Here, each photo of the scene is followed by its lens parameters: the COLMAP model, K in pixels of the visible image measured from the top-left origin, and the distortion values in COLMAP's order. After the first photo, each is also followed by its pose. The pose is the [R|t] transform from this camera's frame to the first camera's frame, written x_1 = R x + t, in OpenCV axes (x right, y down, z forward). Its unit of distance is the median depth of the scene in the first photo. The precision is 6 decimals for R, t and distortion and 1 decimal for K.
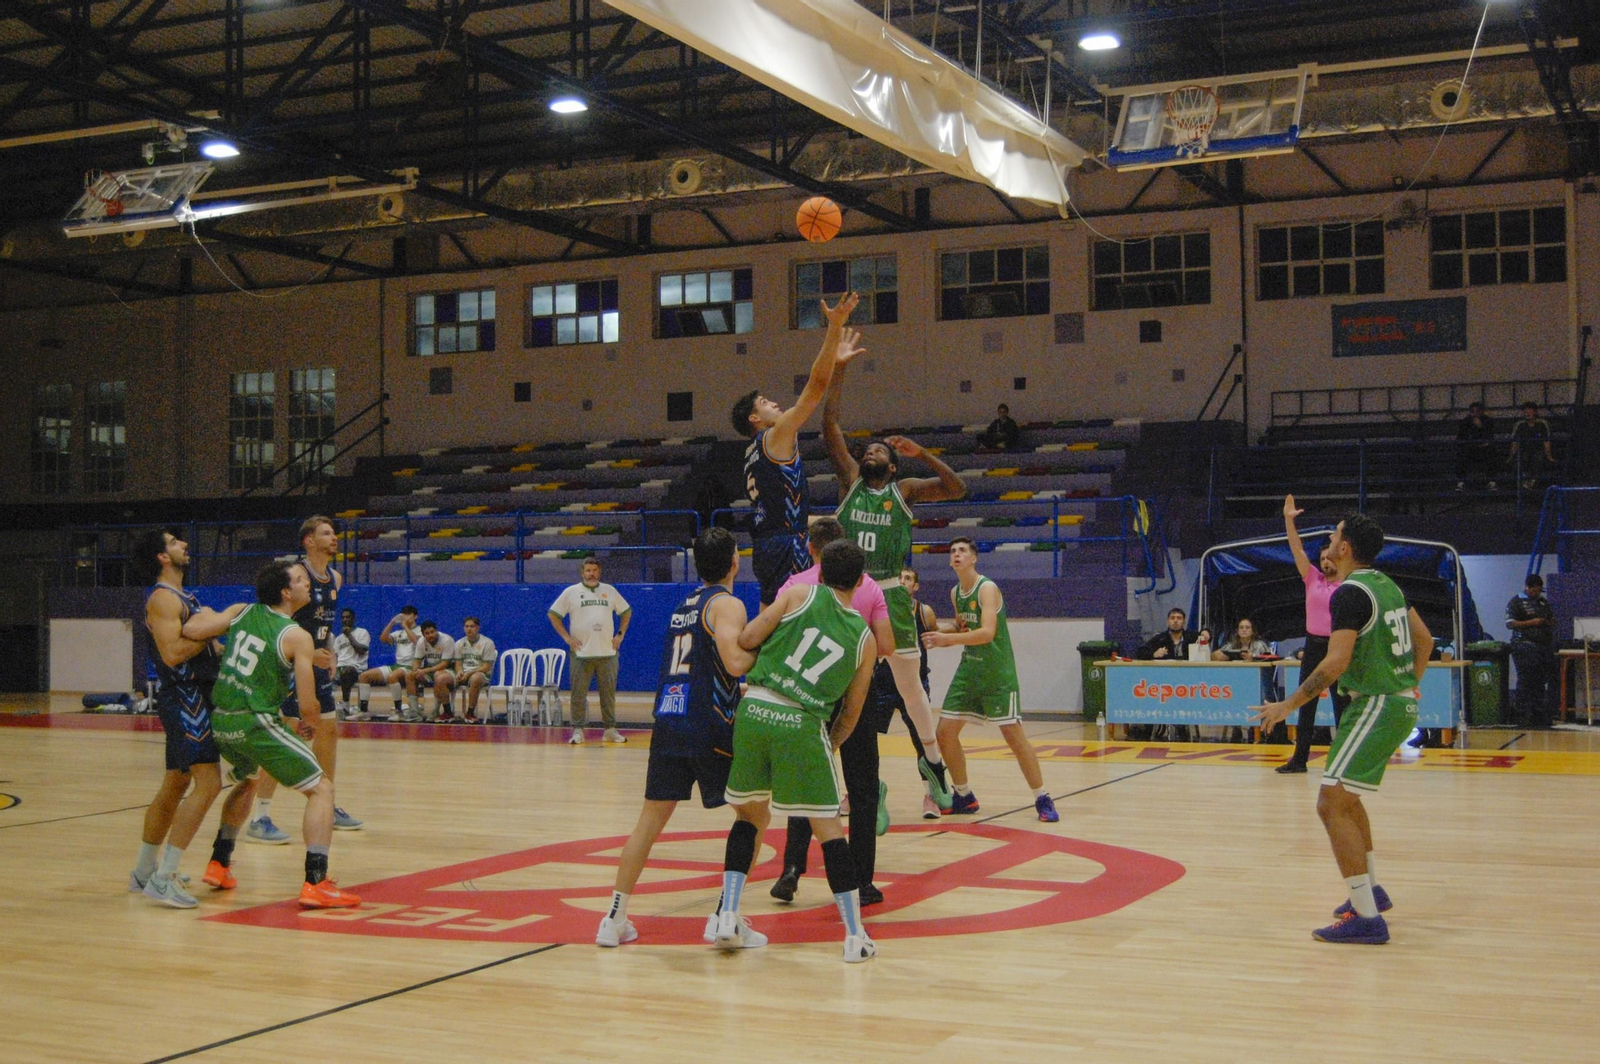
lens RADIAL K [[2003.0, 0, 809.7], [0, 2003.0, 532.4], [0, 0, 1]] dist [-0.023874, 0.000000]
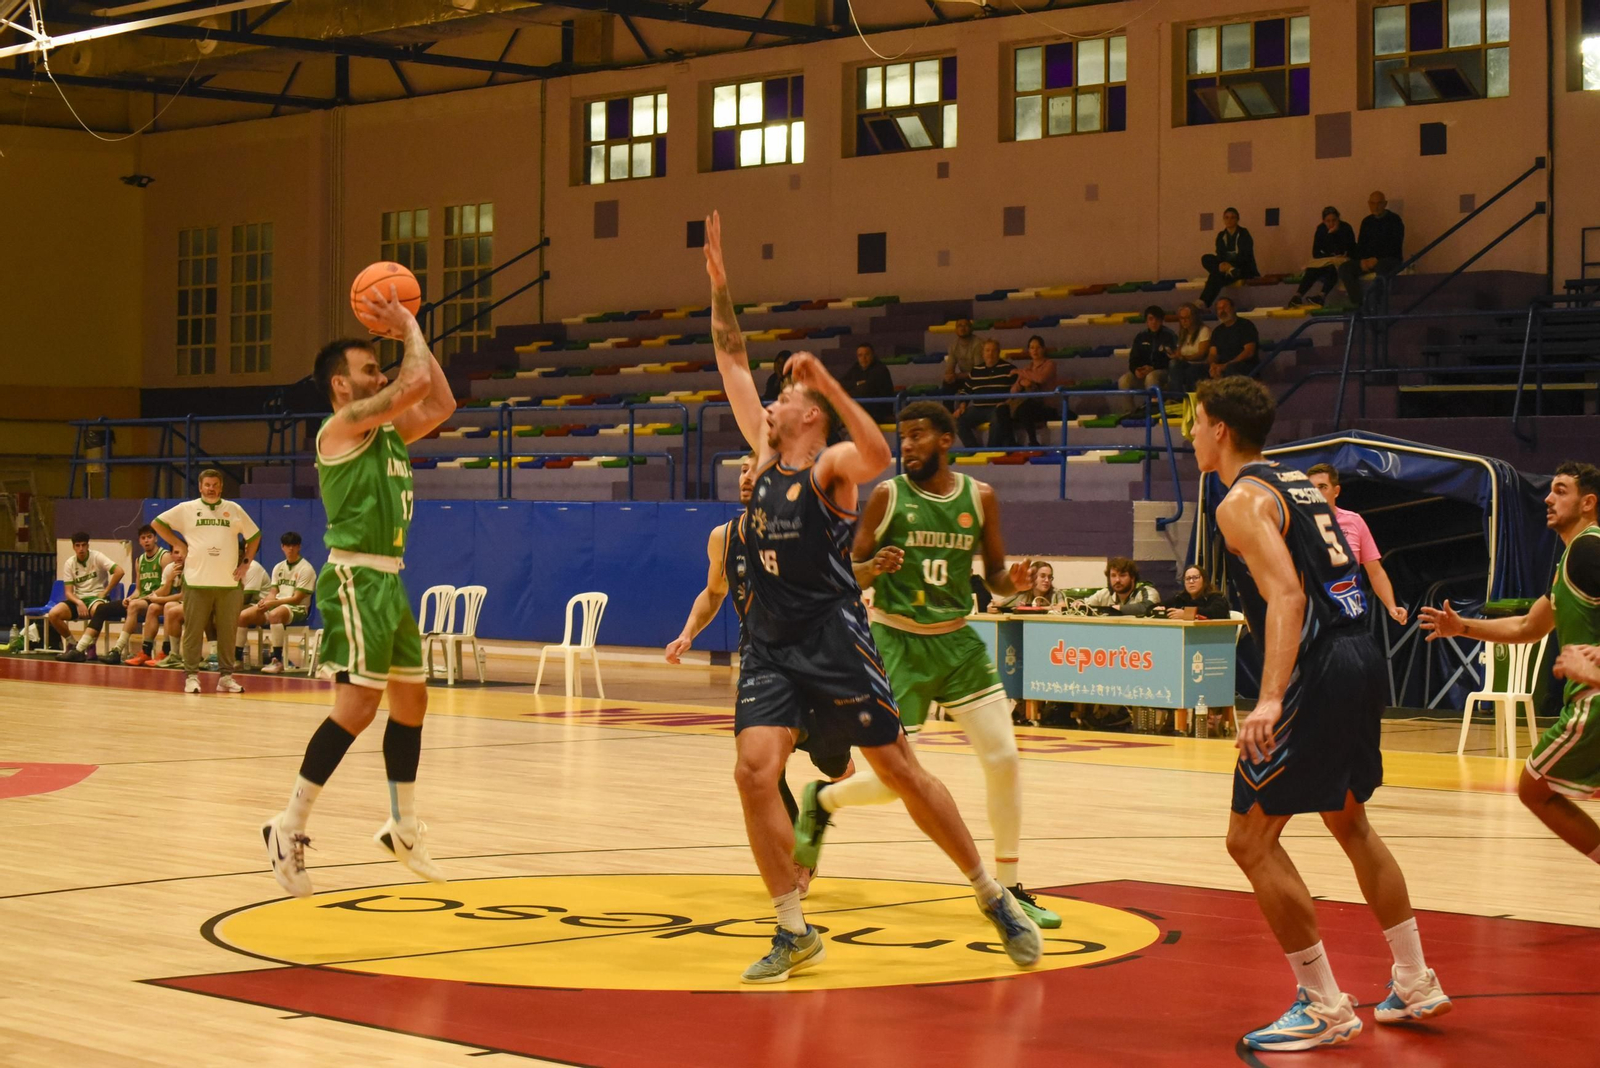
lens RADIAL K [[3267.0, 0, 796.7], [0, 3267.0, 525.4], [0, 0, 1]] dist [-0.206163, 0.000000]
pose [[0.939830, 0.014223, -0.341348, 0.307629], [-0.003088, 0.999446, 0.033144, -0.004857], [0.341630, -0.030095, 0.939353, -0.093834]]
